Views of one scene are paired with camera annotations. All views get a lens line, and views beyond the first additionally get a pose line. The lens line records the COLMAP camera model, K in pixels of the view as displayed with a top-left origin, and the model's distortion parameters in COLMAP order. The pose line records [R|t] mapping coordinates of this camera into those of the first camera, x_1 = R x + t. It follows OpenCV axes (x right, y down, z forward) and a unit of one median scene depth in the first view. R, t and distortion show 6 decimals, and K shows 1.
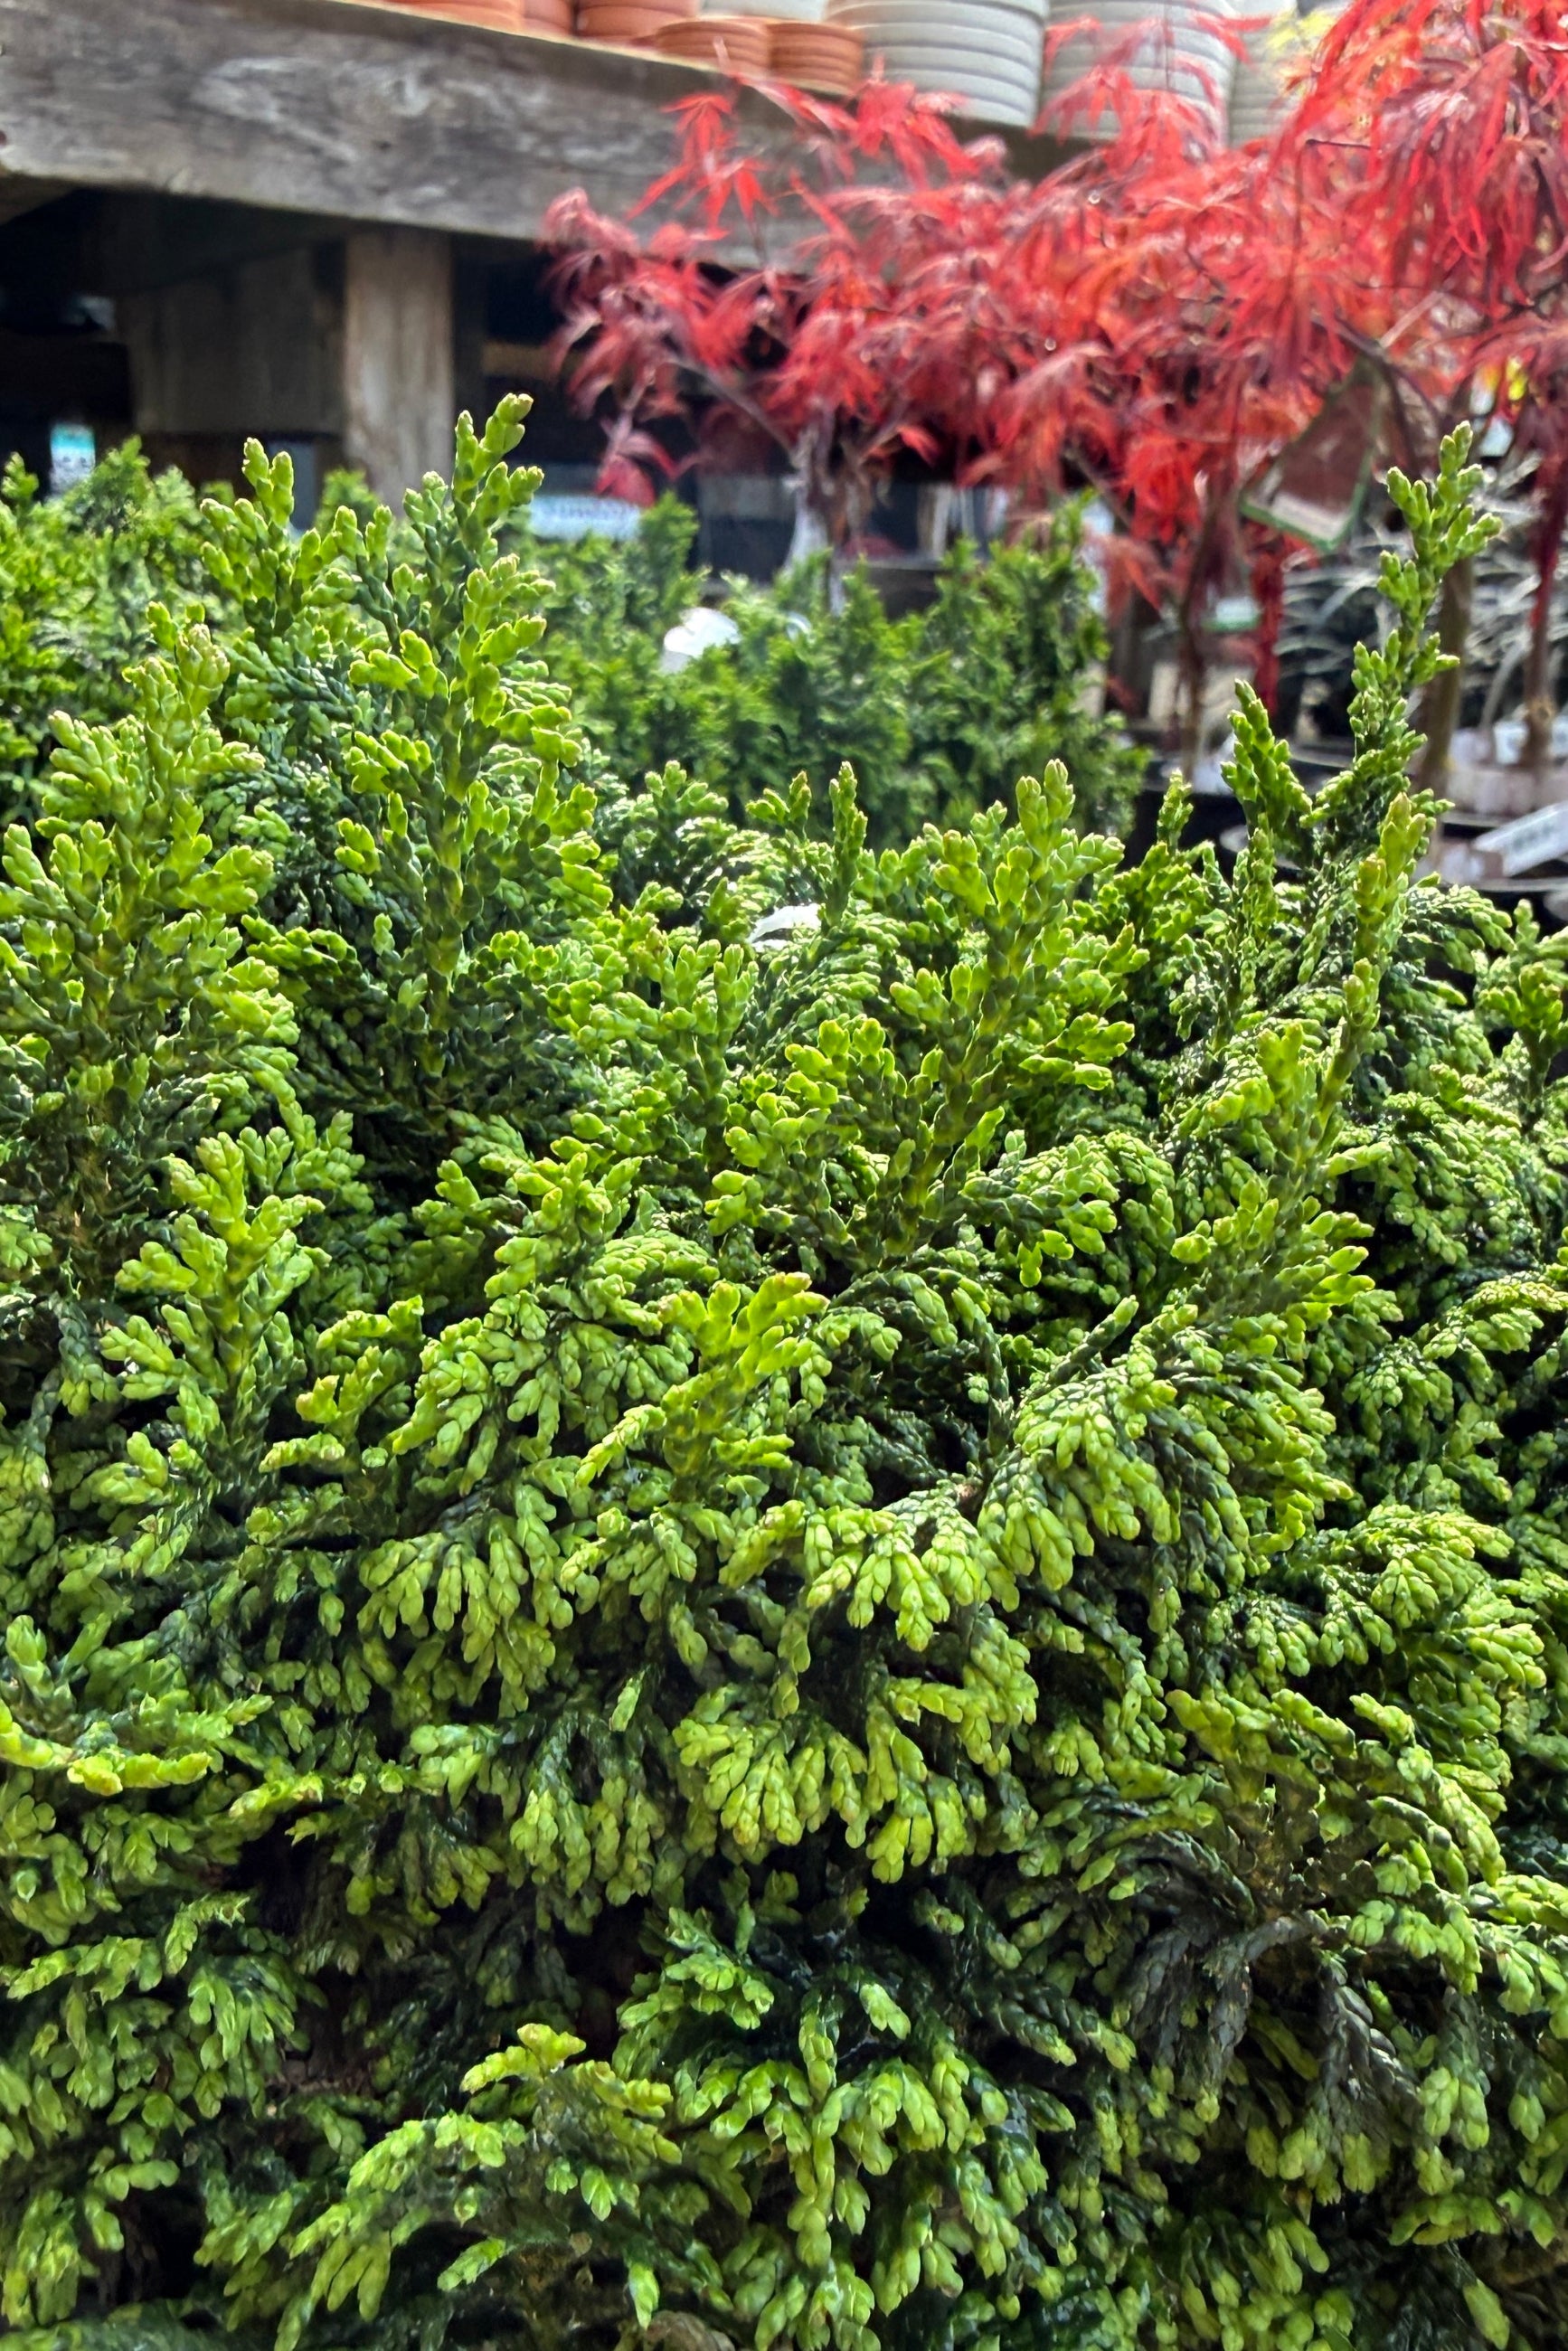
lens RADIAL K [[2100.5, 0, 781.1], [0, 2100.5, 1120.2], [0, 0, 1]] dist [0.016358, -0.012102]
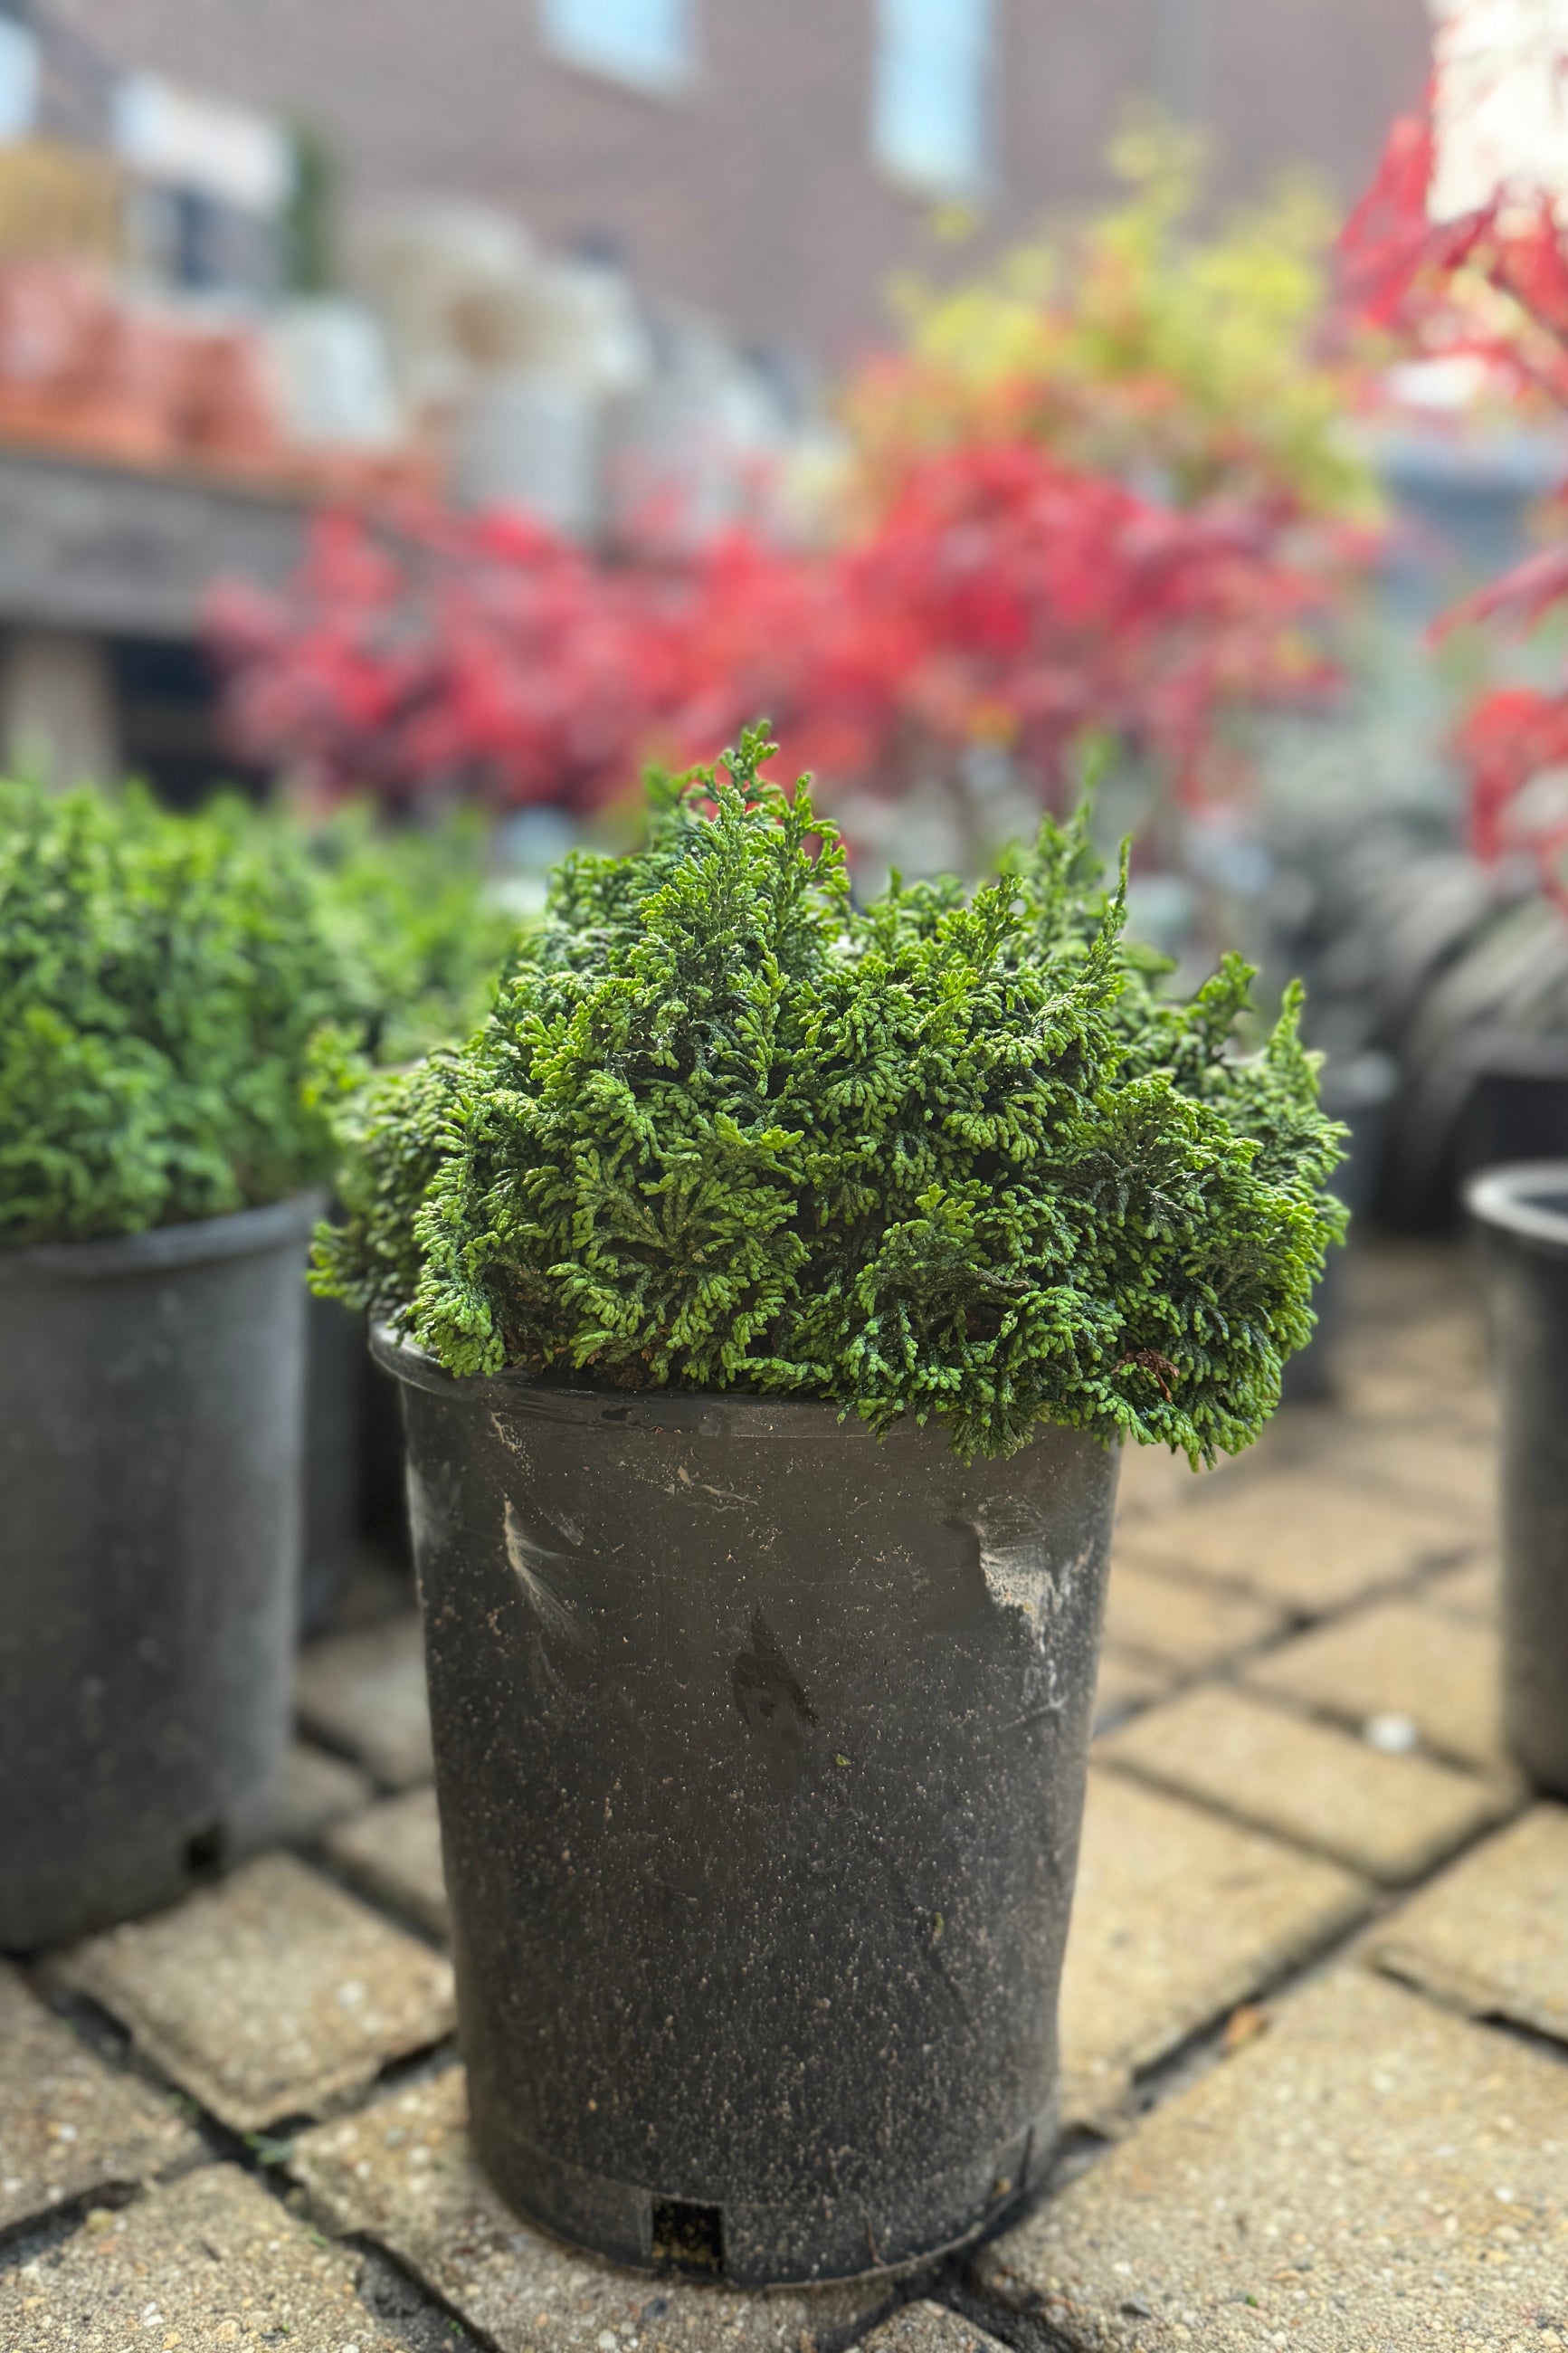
lens RADIAL K [[2102.0, 0, 781.1], [0, 2102.0, 1121.2], [0, 0, 1]] dist [0.016358, -0.012102]
pose [[0.973569, -0.068123, 0.217998, -0.936554], [0.101380, 0.984194, -0.145202, 0.697050], [-0.204661, 0.163464, 0.965087, -1.898332]]
